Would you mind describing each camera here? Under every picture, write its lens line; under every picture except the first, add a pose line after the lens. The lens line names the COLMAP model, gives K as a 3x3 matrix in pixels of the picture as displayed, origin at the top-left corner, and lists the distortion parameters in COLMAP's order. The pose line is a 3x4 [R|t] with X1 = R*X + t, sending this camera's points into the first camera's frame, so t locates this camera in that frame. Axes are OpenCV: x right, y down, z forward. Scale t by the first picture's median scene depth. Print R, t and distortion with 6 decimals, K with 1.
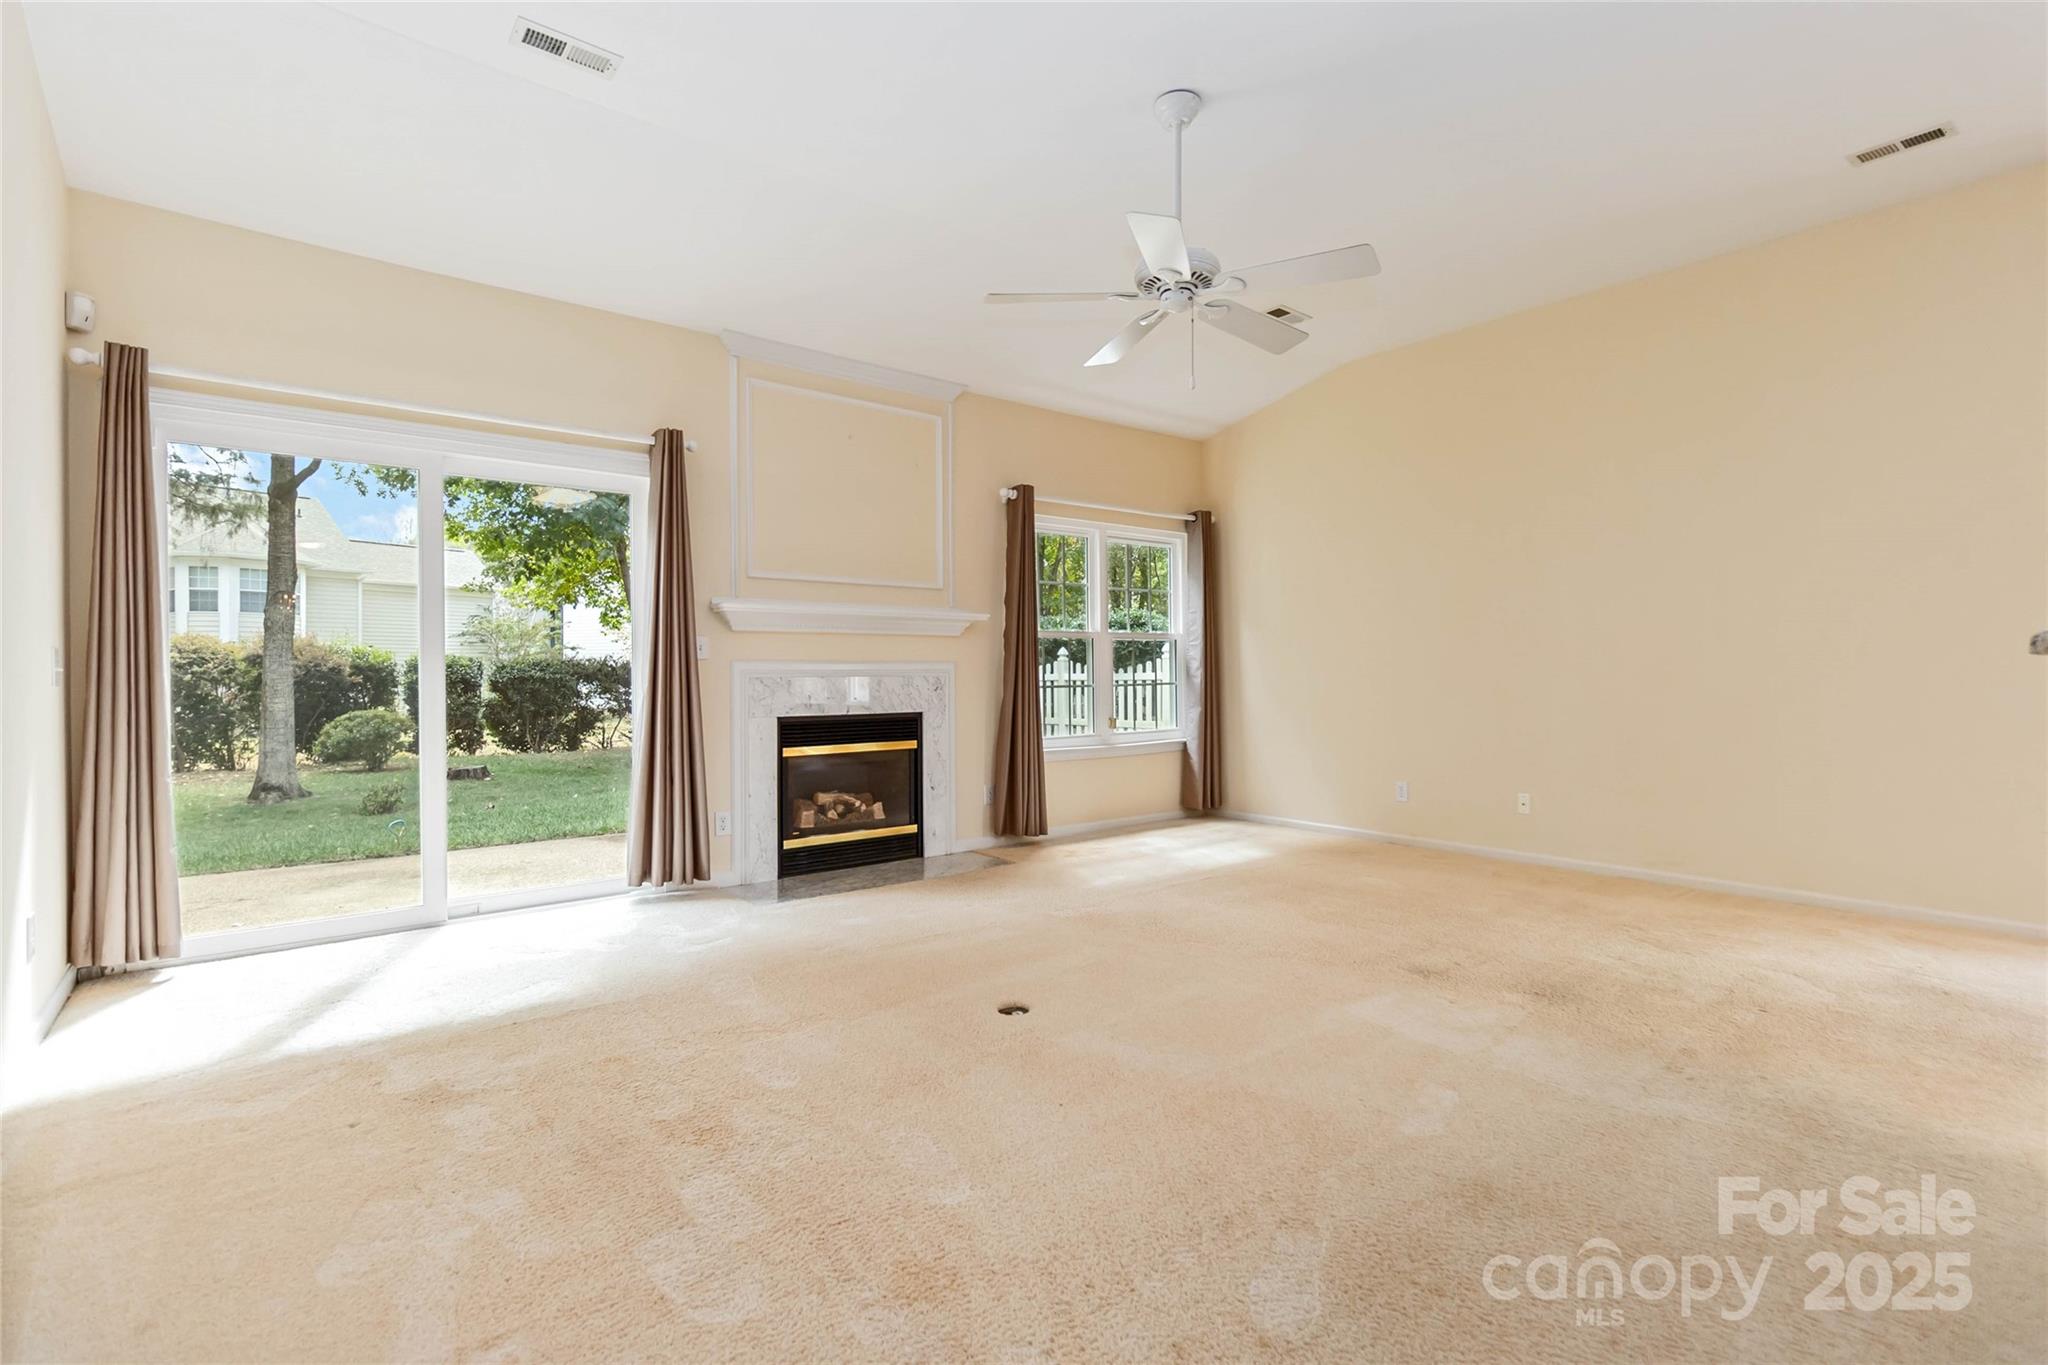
lens RADIAL K [[959.4, 0, 1023.7], [0, 959.4, 676.0], [0, 0, 1]] dist [-0.001155, -0.001065]
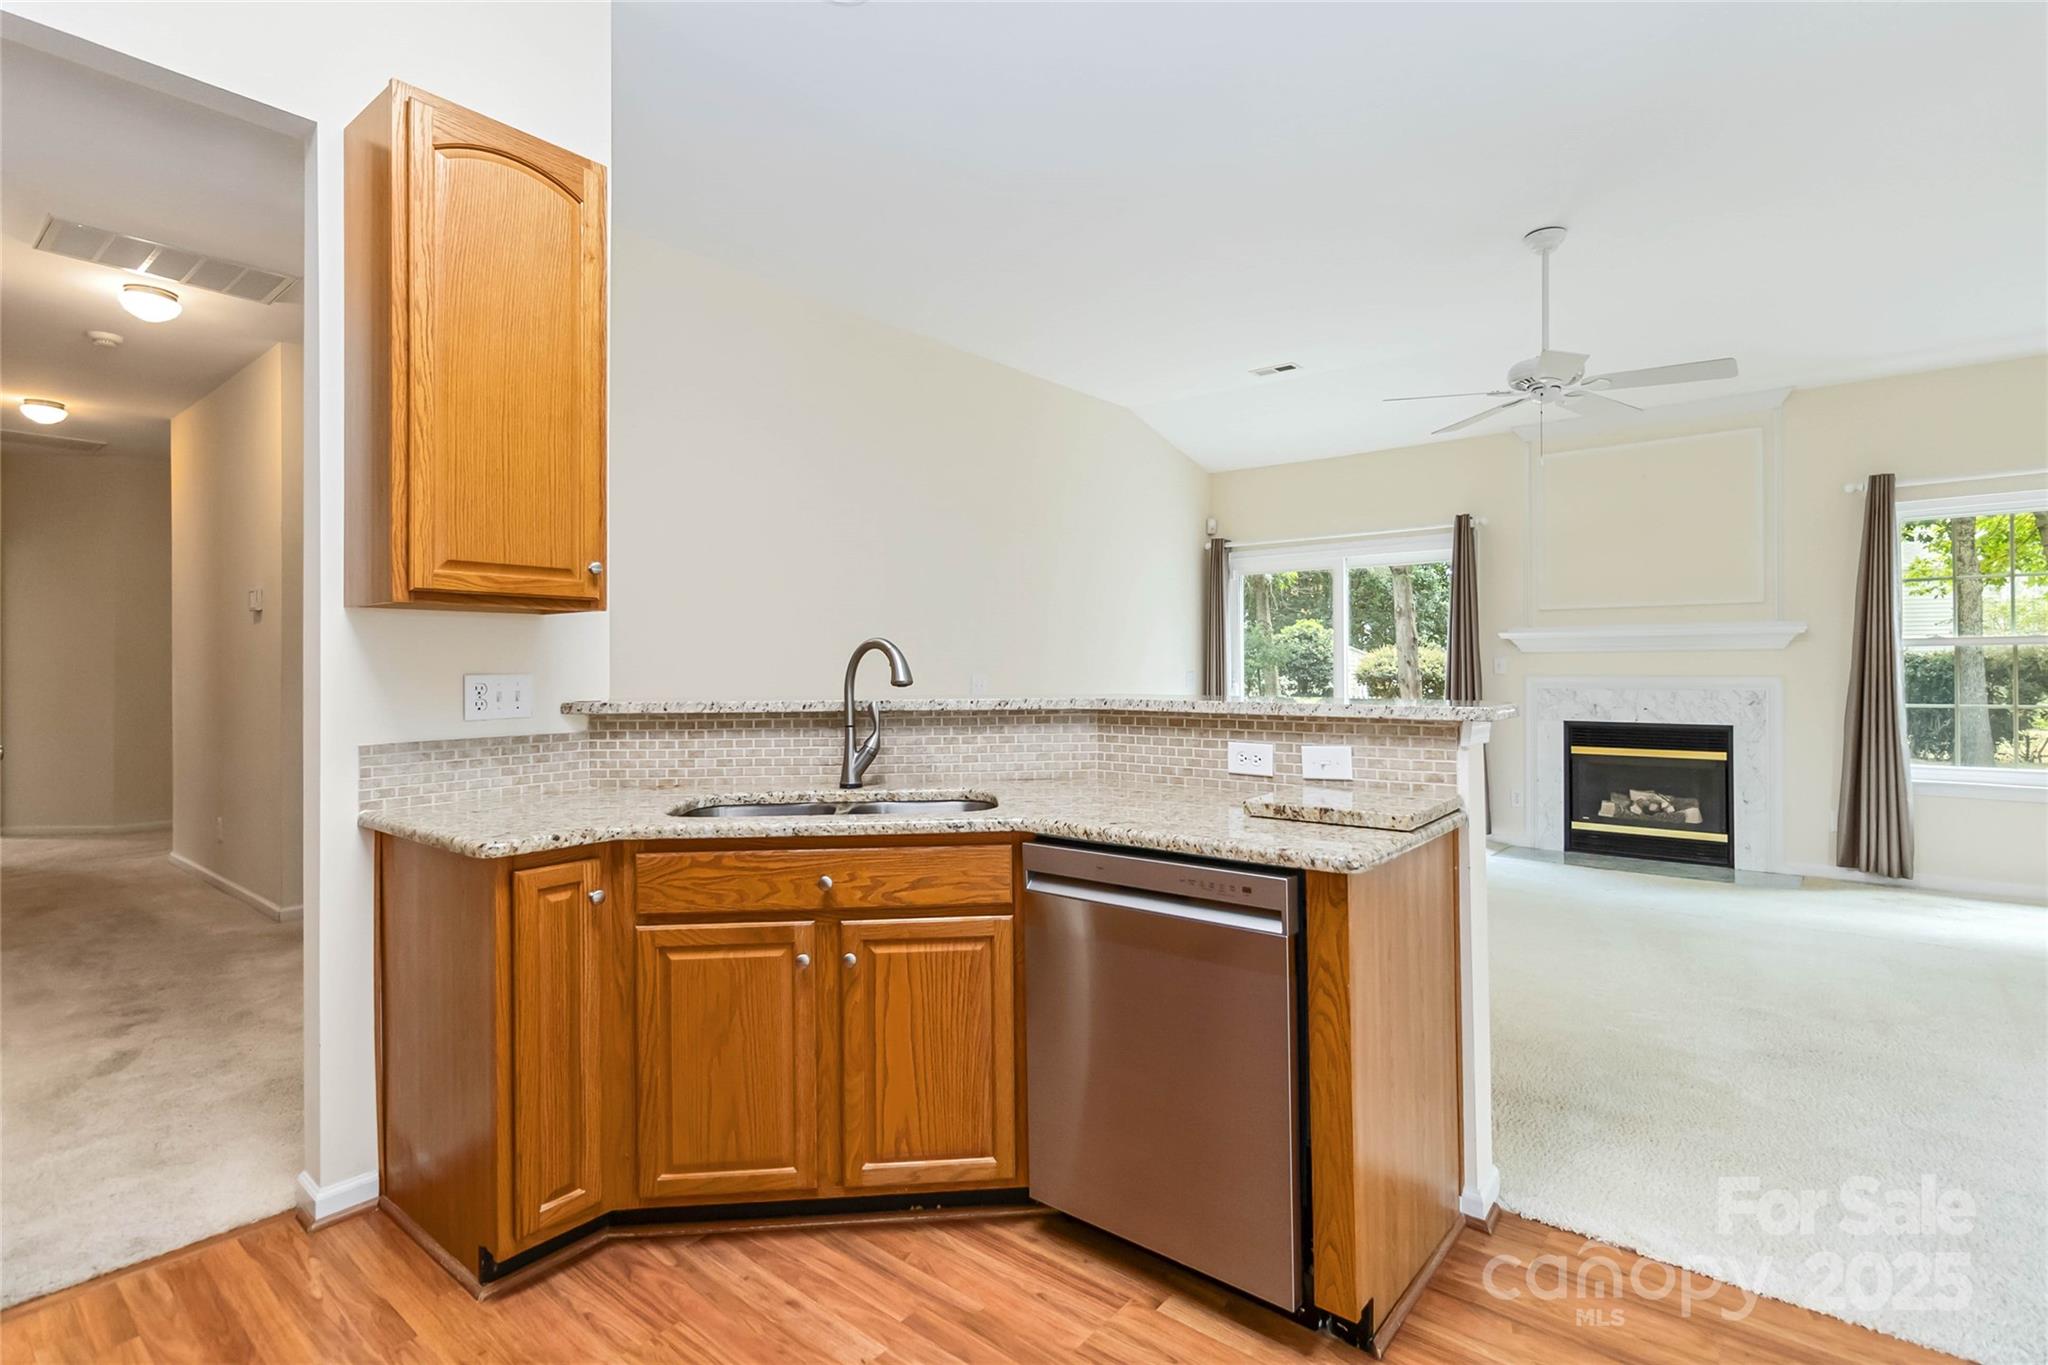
lens RADIAL K [[959.4, 0, 1021.5], [0, 959.4, 674.8], [0, 0, 1]] dist [-0.001155, -0.001065]
pose [[0.191394, 0.009471, -0.981468, 0.773568], [-0.000482, 0.999954, 0.009556, -0.026471], [0.981513, -0.001356, 0.191390, 0.064130]]
